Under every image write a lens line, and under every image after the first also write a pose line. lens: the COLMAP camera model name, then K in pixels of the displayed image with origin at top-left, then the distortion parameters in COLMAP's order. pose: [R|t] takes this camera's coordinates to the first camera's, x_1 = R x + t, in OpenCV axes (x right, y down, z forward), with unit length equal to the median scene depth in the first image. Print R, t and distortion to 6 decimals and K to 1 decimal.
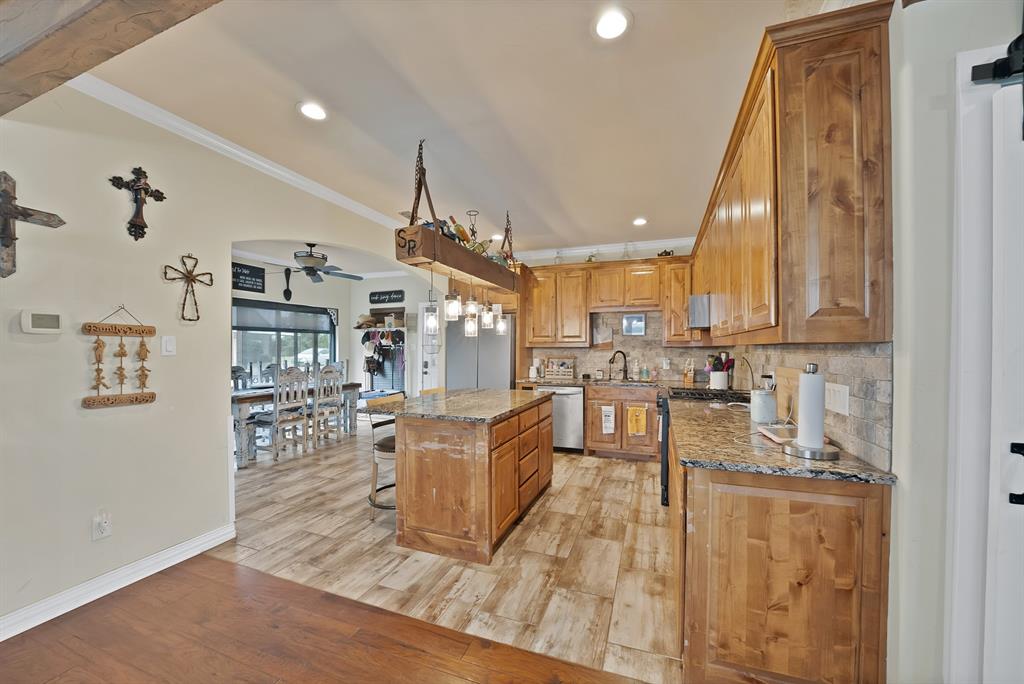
lens RADIAL K [[372.8, 0, 518.5], [0, 372.8, 349.8], [0, 0, 1]] dist [-0.025956, 0.002624]
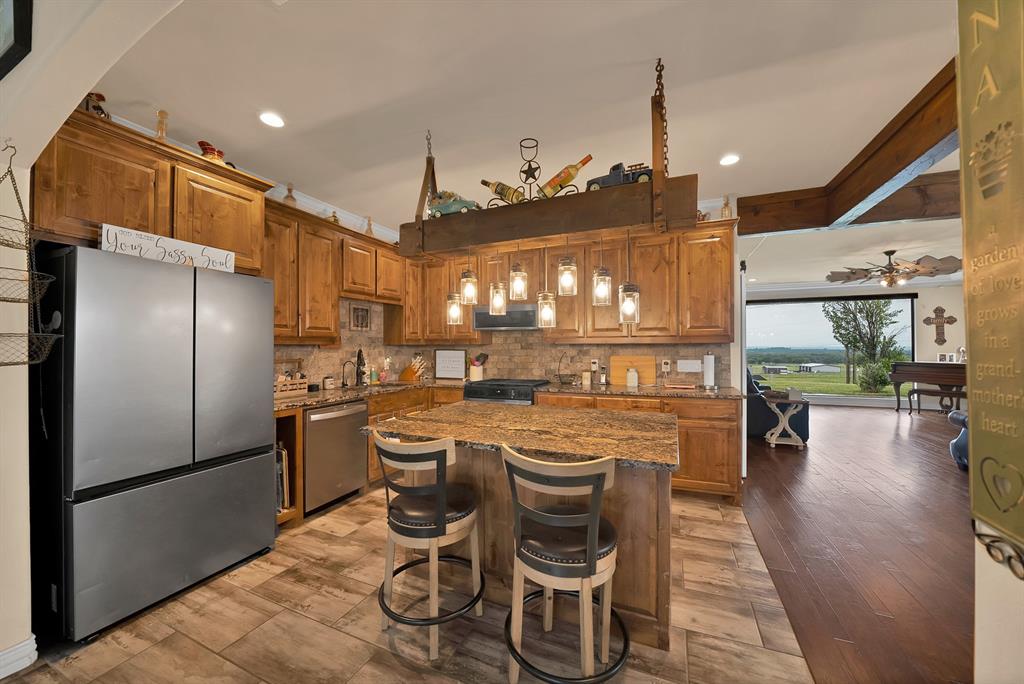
lens RADIAL K [[372.8, 0, 515.4], [0, 372.8, 343.6], [0, 0, 1]] dist [-0.025956, 0.002624]
pose [[0.040424, 0.009659, 0.999136, -0.487358], [0.006639, 0.999929, -0.009935, 0.000034], [-0.999161, 0.007035, 0.040357, 0.616084]]
